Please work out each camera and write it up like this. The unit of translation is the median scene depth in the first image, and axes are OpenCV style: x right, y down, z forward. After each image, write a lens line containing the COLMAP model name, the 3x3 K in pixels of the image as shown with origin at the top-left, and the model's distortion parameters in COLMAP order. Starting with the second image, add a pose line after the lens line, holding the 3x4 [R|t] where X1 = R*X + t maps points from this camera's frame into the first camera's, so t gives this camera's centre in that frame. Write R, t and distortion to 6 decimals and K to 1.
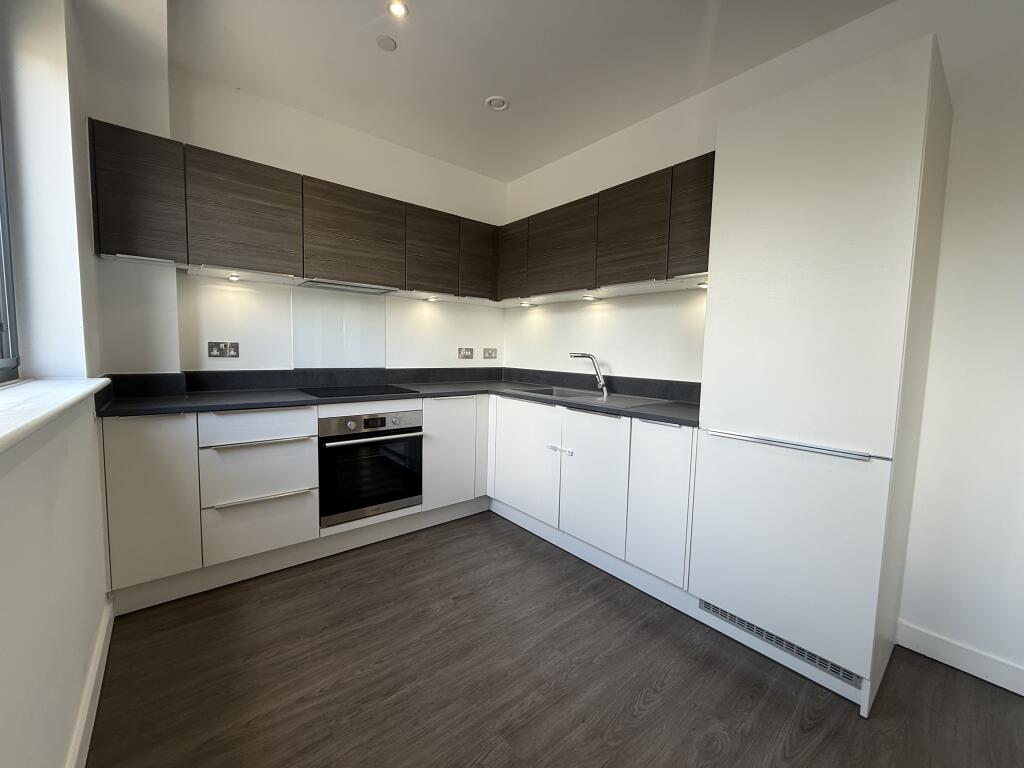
lens RADIAL K [[407.8, 0, 510.0], [0, 407.8, 382.5], [0, 0, 1]] dist [0.001371, 0.000017]
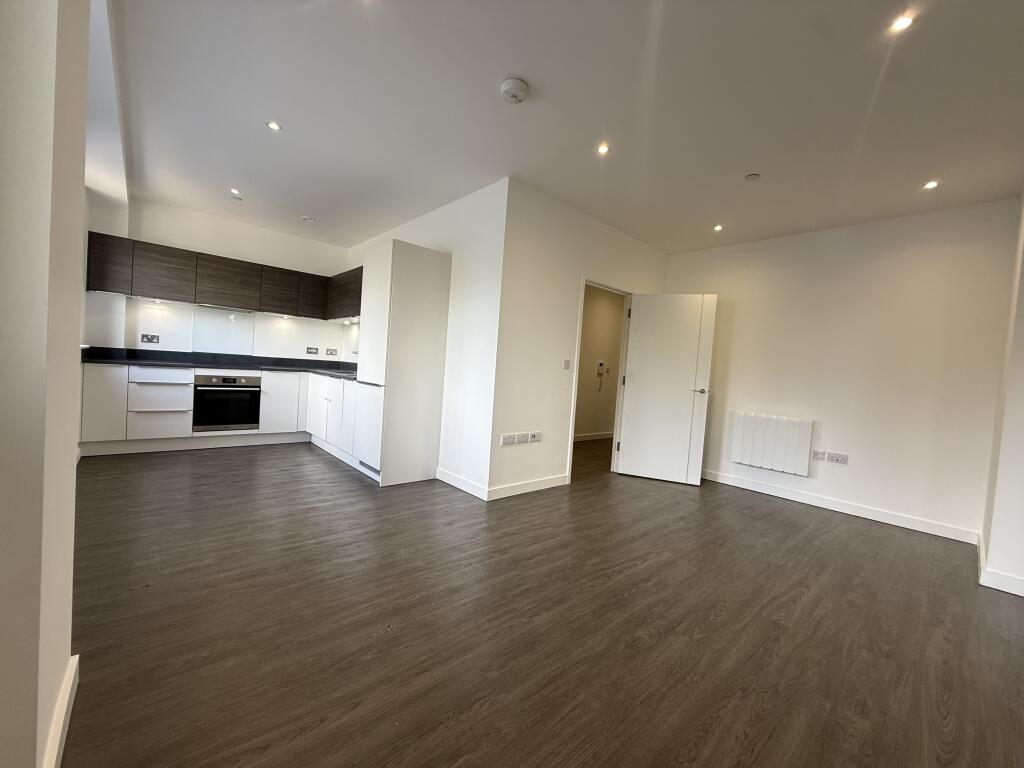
lens RADIAL K [[407.8, 0, 510.0], [0, 407.8, 382.5], [0, 0, 1]] dist [0.001371, 0.000017]
pose [[0.997548, 0.047685, 0.051228, 0.913955], [-0.045704, 0.998187, -0.039156, 0.126384], [-0.053003, 0.036719, 0.997919, -1.011242]]
